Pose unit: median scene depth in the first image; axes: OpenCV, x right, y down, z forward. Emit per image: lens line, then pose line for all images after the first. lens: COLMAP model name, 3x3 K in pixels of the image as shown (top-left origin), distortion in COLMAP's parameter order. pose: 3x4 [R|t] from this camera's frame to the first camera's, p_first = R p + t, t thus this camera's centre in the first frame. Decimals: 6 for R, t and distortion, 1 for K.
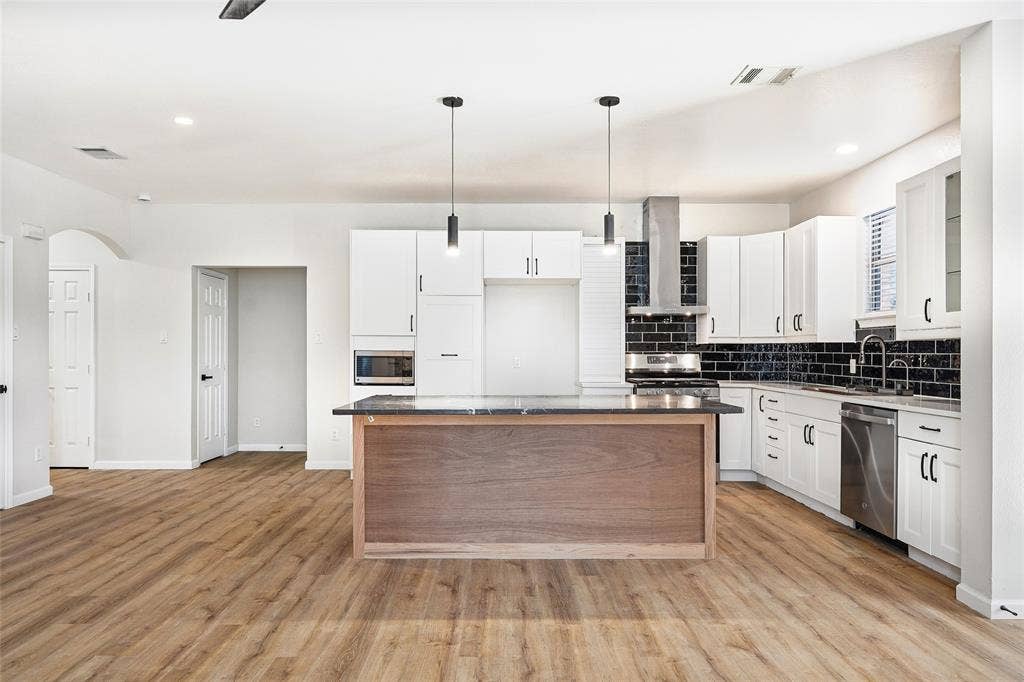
lens RADIAL K [[653.1, 0, 518.6], [0, 653.1, 343.0], [0, 0, 1]] dist [-0.000341, -0.000782]
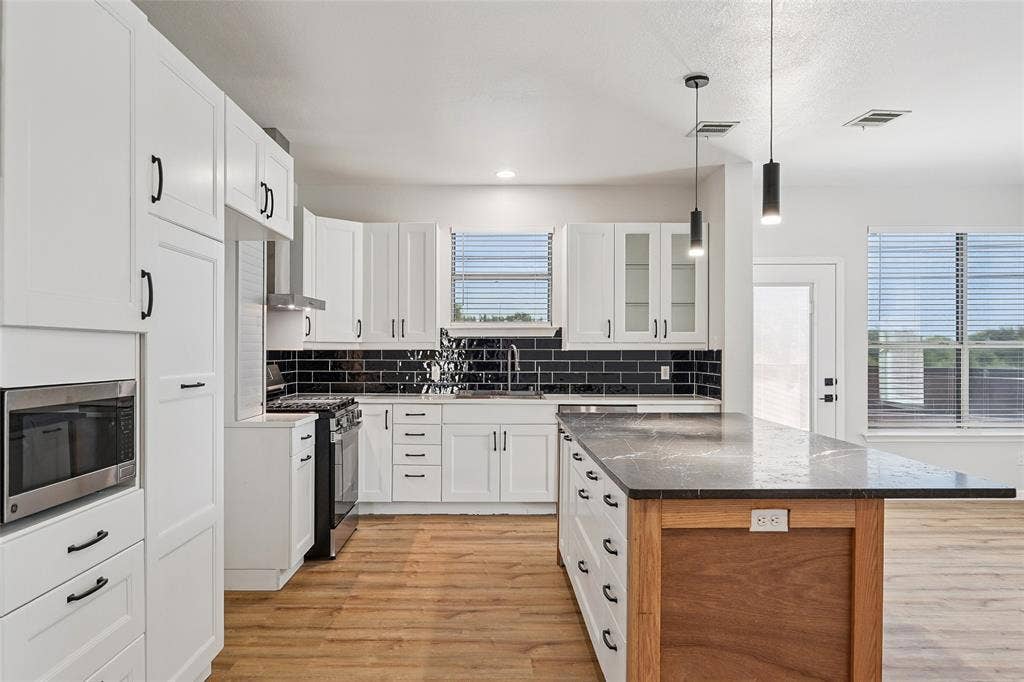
lens RADIAL K [[653.1, 0, 501.5], [0, 653.1, 340.8], [0, 0, 1]] dist [-0.000341, -0.000782]
pose [[0.027330, 0.009542, 0.999581, -0.521059], [-0.014355, 0.999855, -0.009152, -0.007363], [-0.999523, -0.014099, 0.027463, 0.867495]]
